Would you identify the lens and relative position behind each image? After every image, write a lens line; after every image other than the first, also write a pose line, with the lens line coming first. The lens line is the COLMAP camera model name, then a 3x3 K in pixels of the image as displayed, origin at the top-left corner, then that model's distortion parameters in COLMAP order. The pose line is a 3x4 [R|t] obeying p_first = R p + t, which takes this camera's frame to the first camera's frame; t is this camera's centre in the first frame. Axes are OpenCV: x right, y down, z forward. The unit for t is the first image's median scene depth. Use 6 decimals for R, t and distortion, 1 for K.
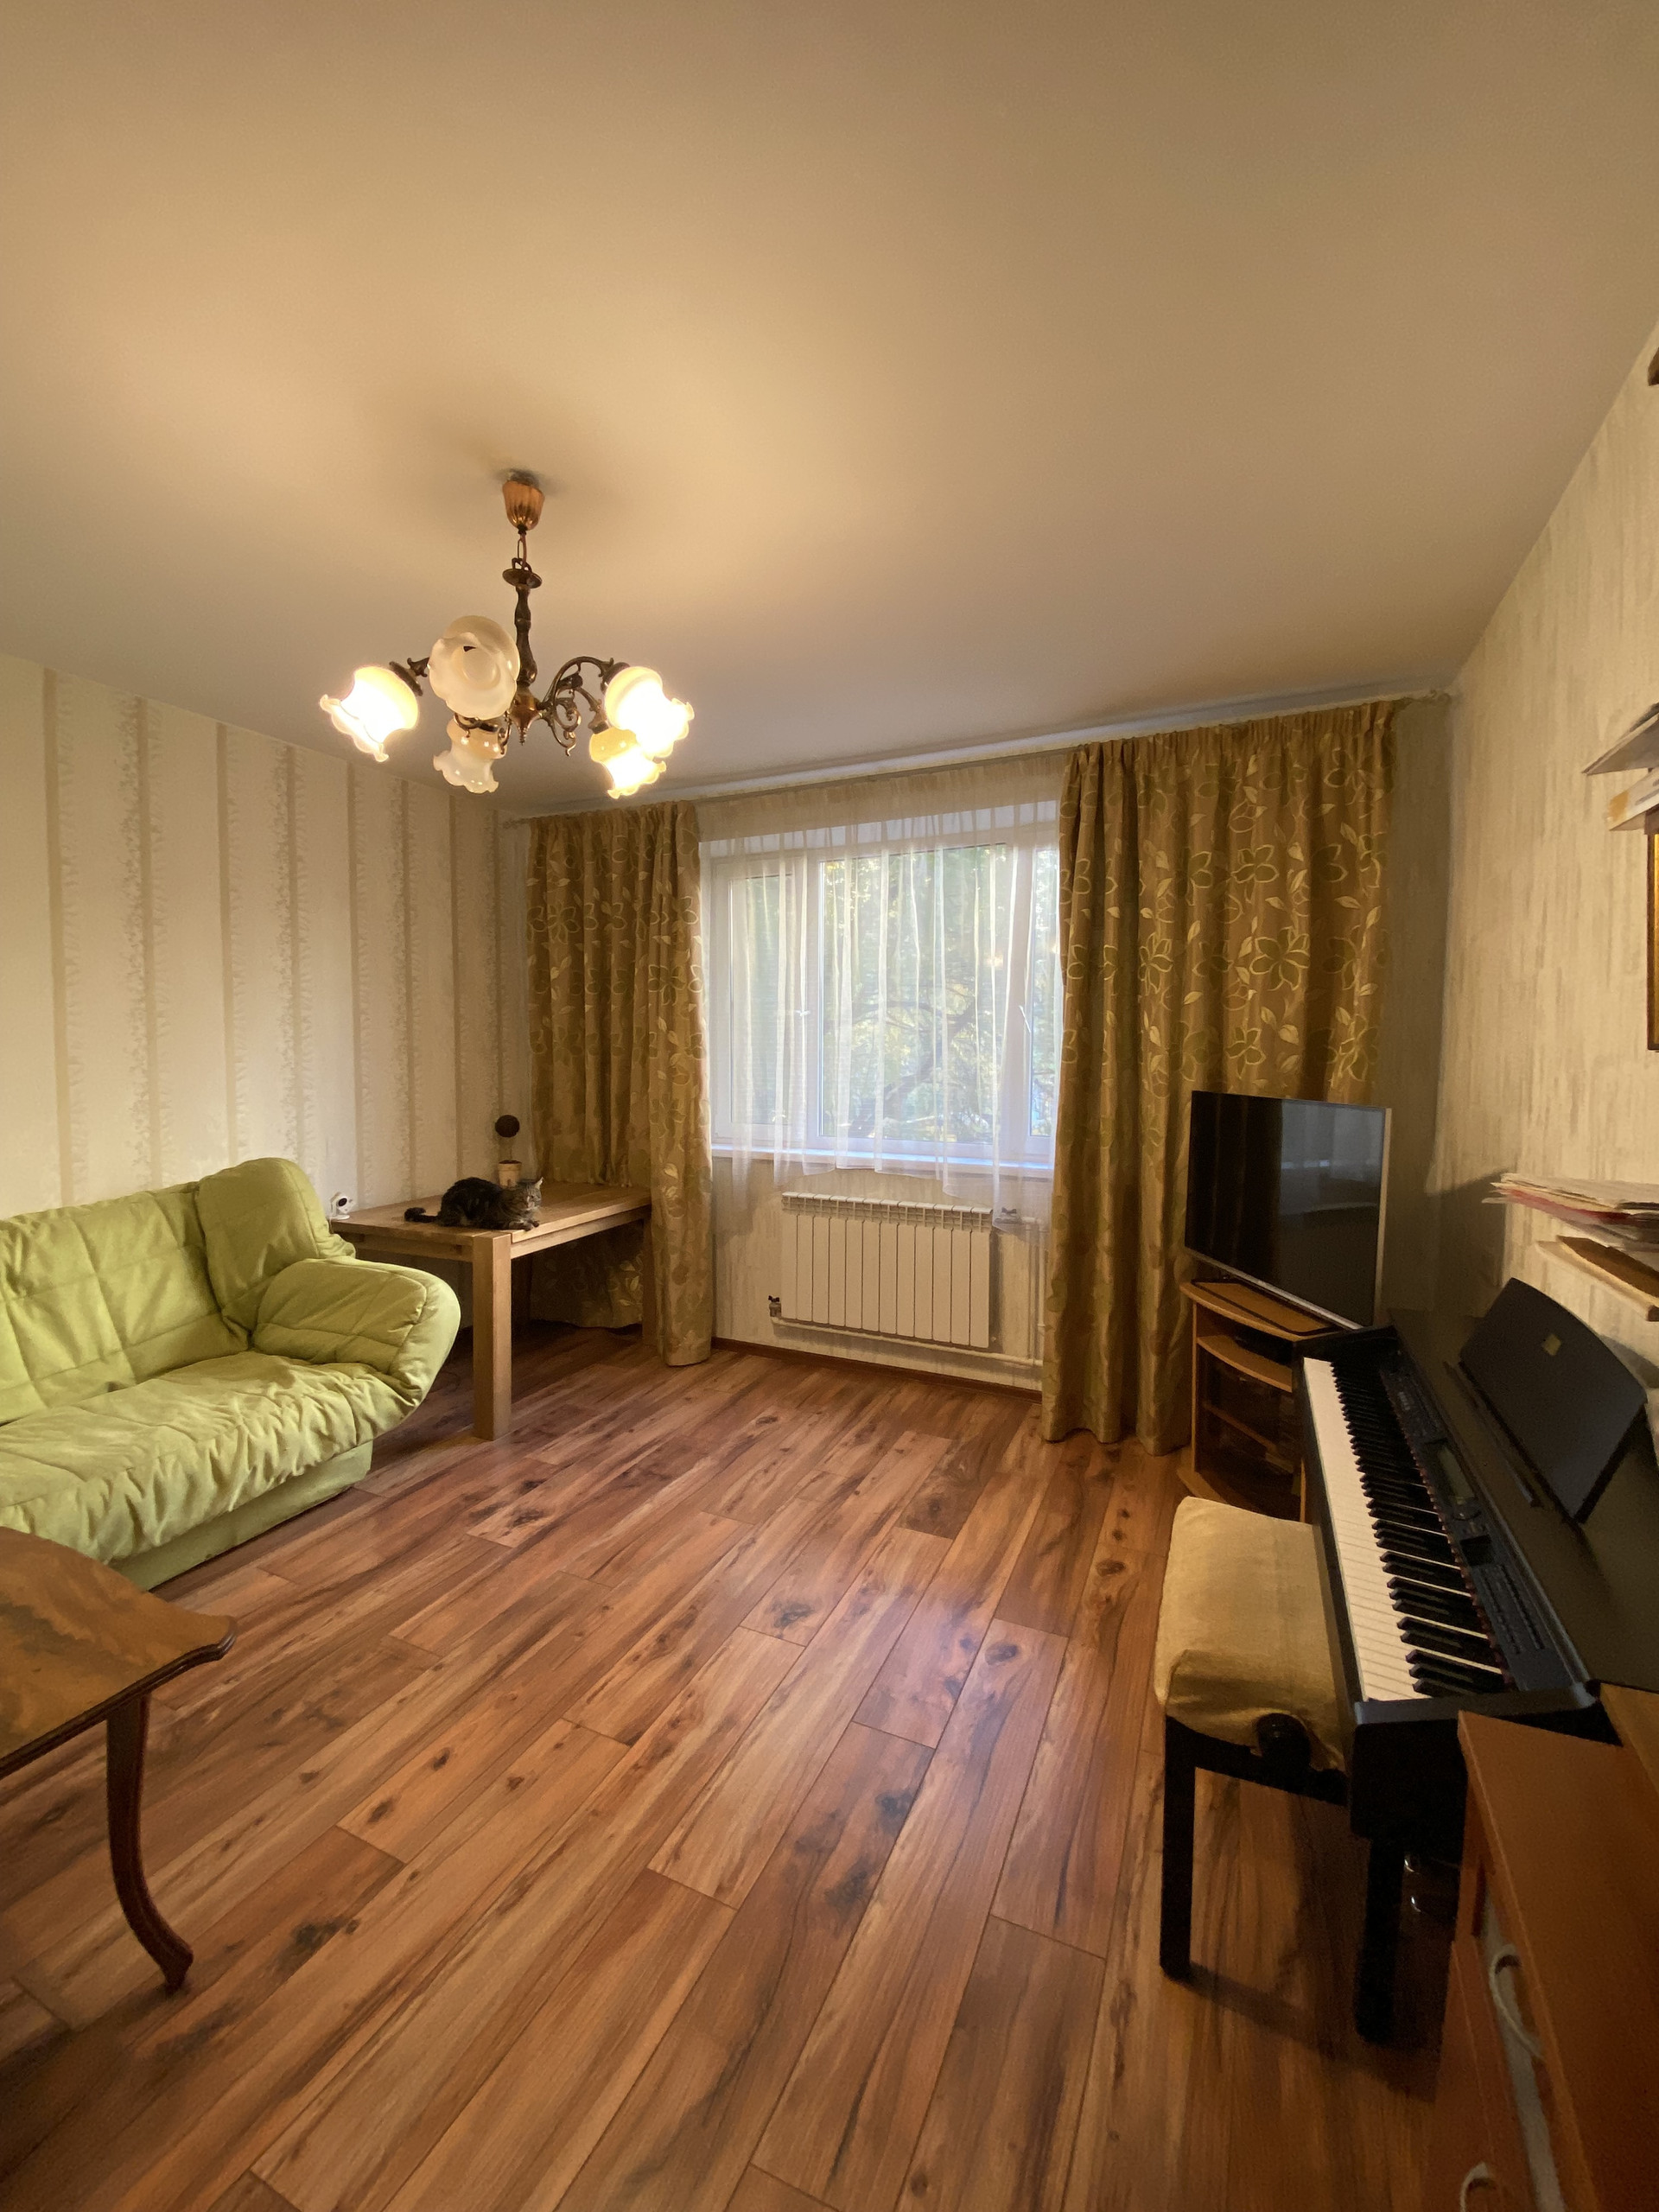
lens RADIAL K [[902.4, 0, 819.2], [0, 902.4, 1101.9], [0, 0, 1]] dist [-0.002364, -0.000619]
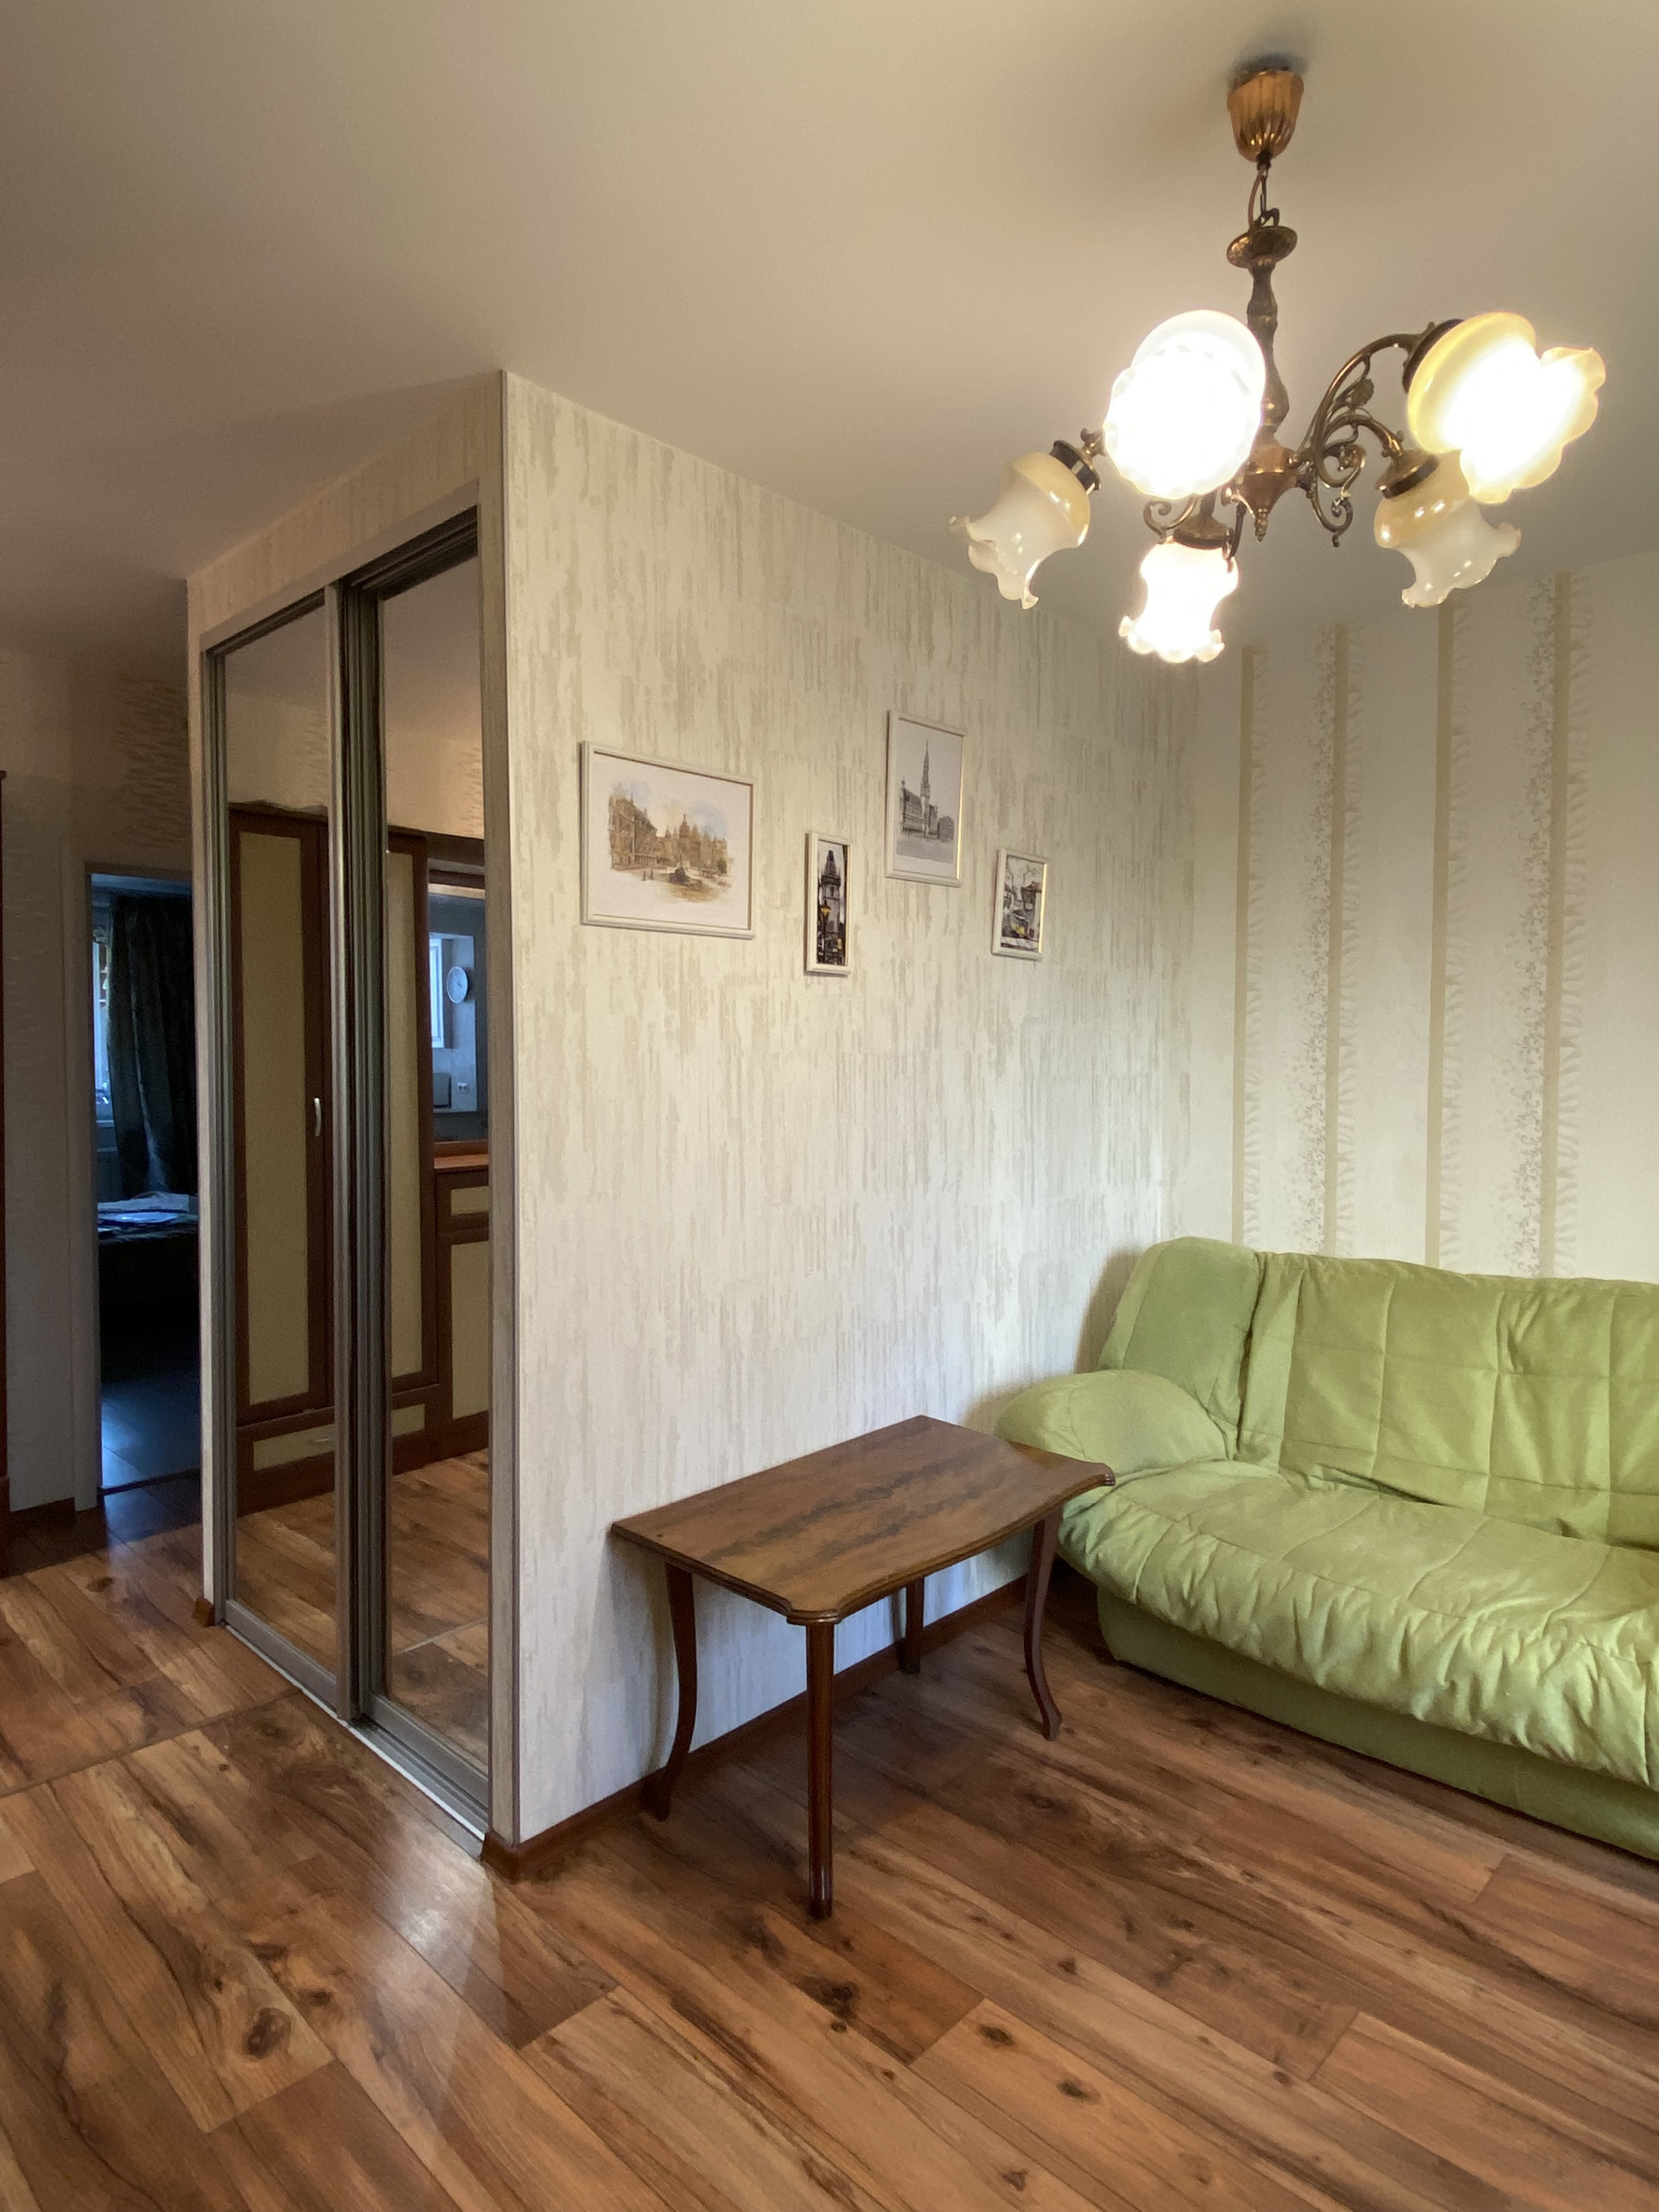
lens RADIAL K [[1283.5, 0, 831.5], [0, 1283.5, 1097.5], [0, 0, 1]] dist [0.024515, -0.014902]
pose [[-0.315315, 0.033927, -0.948380, 0.522398], [-0.061001, 0.996569, 0.055933, -0.074433], [0.947024, 0.075488, -0.312164, 0.993411]]
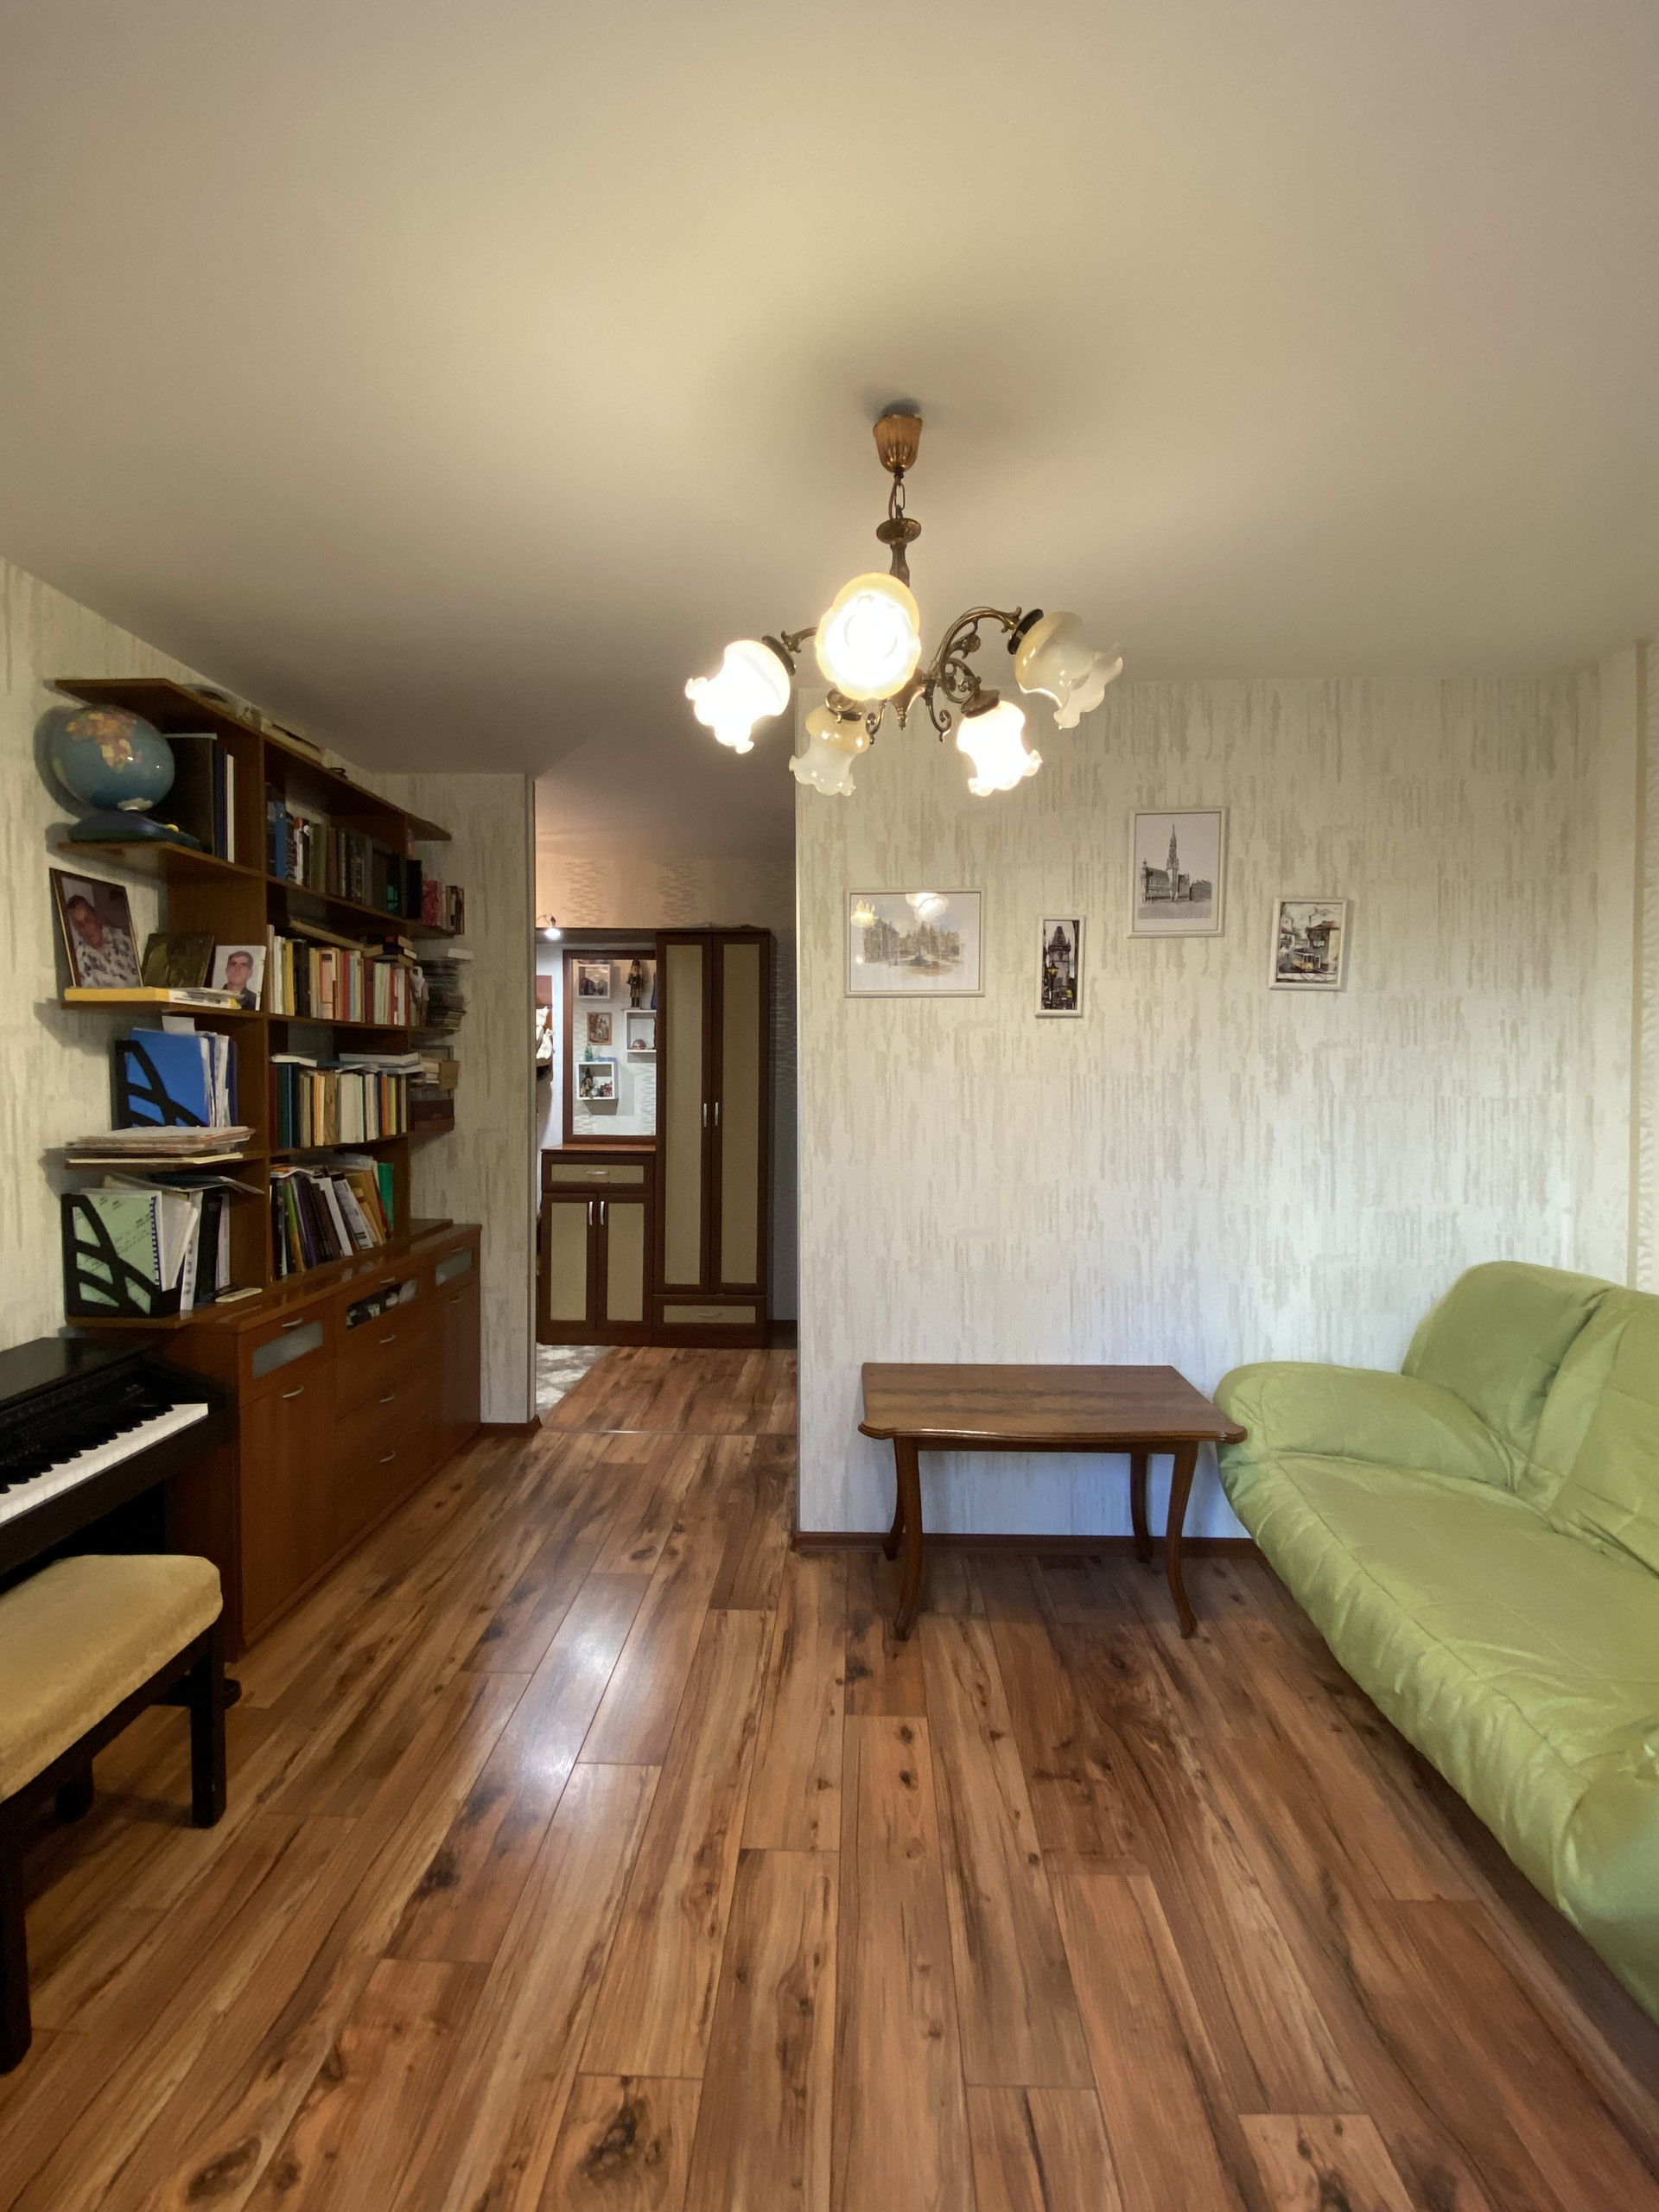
lens RADIAL K [[1016.4, 0, 823.6], [0, 1016.4, 1107.2], [0, 0, 1]] dist [0.015493, -0.004102]
pose [[-0.923023, 0.015276, -0.384441, 0.098539], [-0.023601, 0.995082, 0.096207, -0.133571], [0.384020, 0.097874, -0.918123, 1.813313]]
